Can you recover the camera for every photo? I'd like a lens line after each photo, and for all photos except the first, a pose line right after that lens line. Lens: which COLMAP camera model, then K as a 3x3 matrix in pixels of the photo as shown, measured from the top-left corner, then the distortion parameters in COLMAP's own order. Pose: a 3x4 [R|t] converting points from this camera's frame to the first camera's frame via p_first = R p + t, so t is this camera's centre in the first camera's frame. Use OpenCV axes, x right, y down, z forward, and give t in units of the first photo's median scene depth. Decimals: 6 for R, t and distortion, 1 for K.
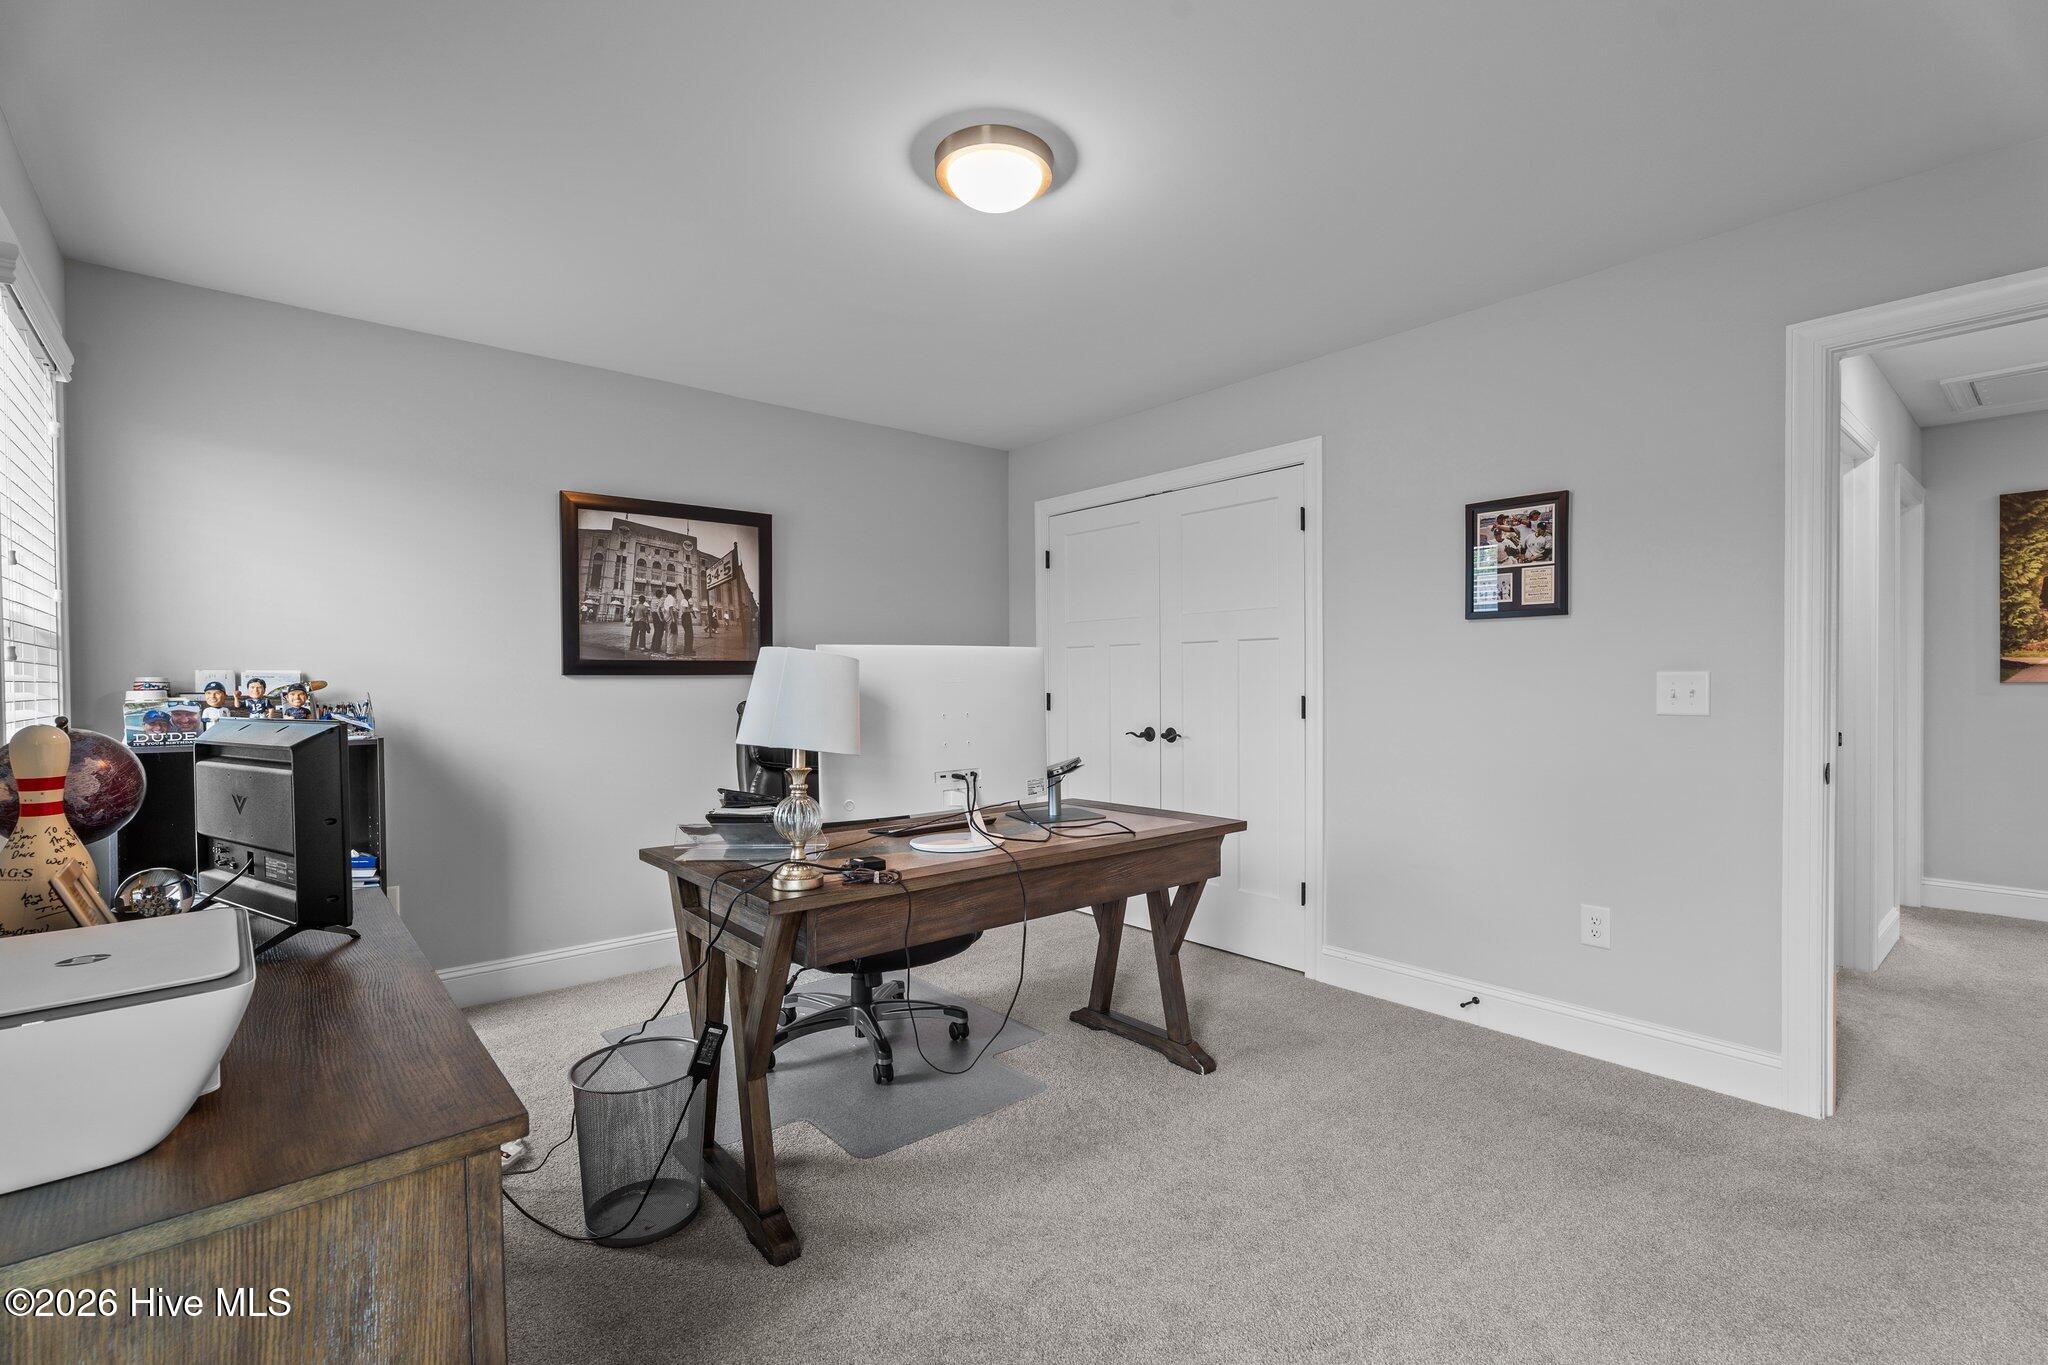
lens RADIAL K [[921.5, 0, 1023.5], [0, 921.5, 689.2], [0, 0, 1]] dist [-0.000536, -0.000094]
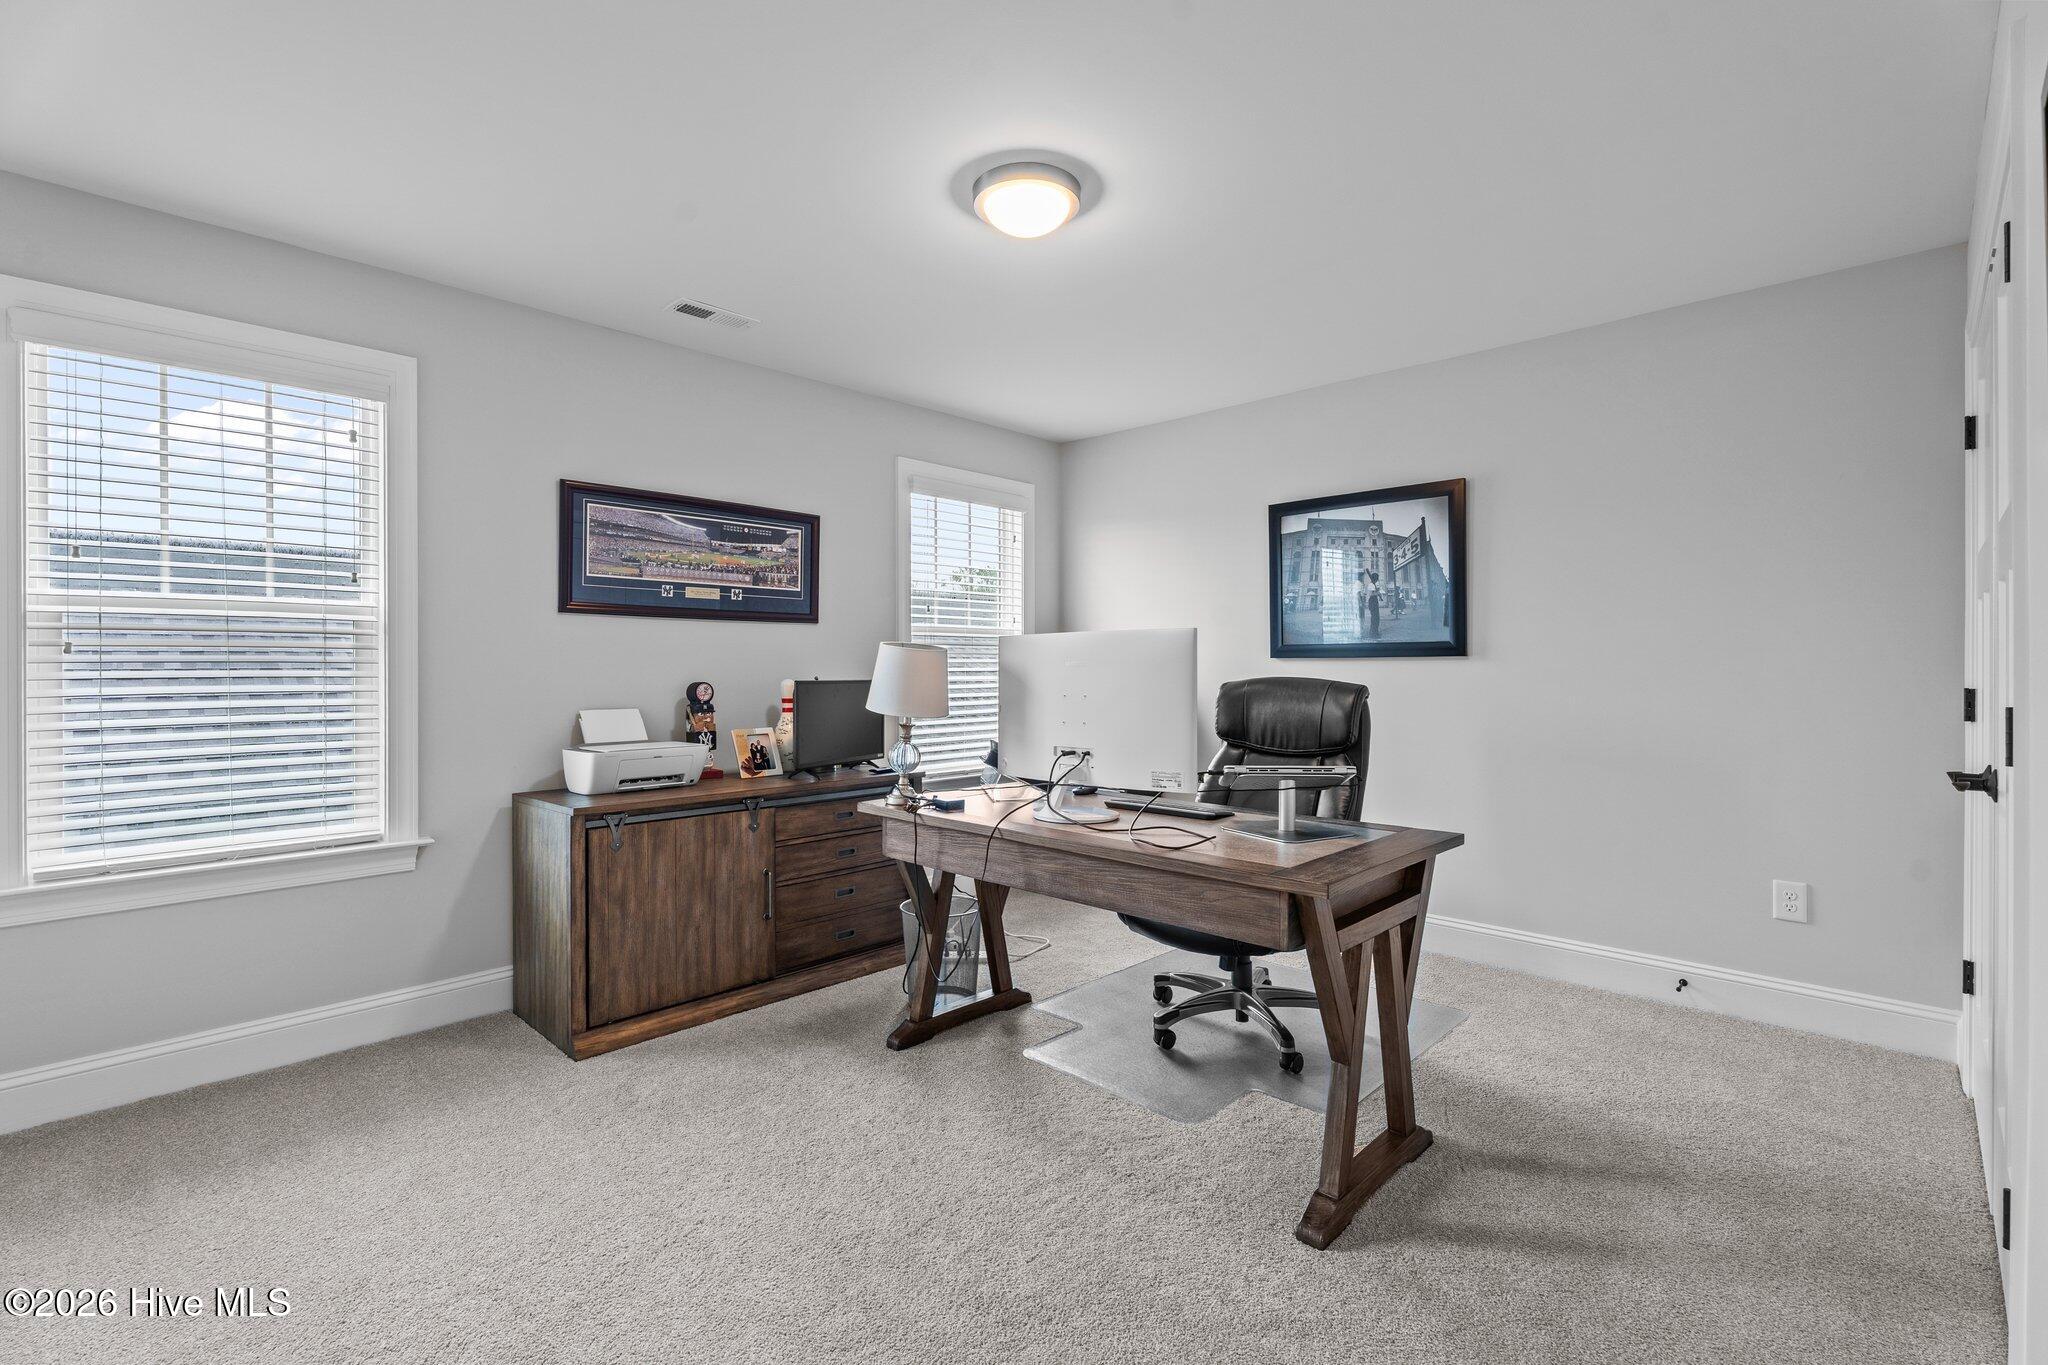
lens RADIAL K [[921.5, 0, 1027.7], [0, 921.5, 670.2], [0, 0, 1]] dist [-0.000536, -0.000094]
pose [[0.098412, 0.013766, -0.995051, 0.614101], [-0.011710, 0.999851, 0.012674, -0.009325], [0.995077, 0.010404, 0.098559, 0.518636]]
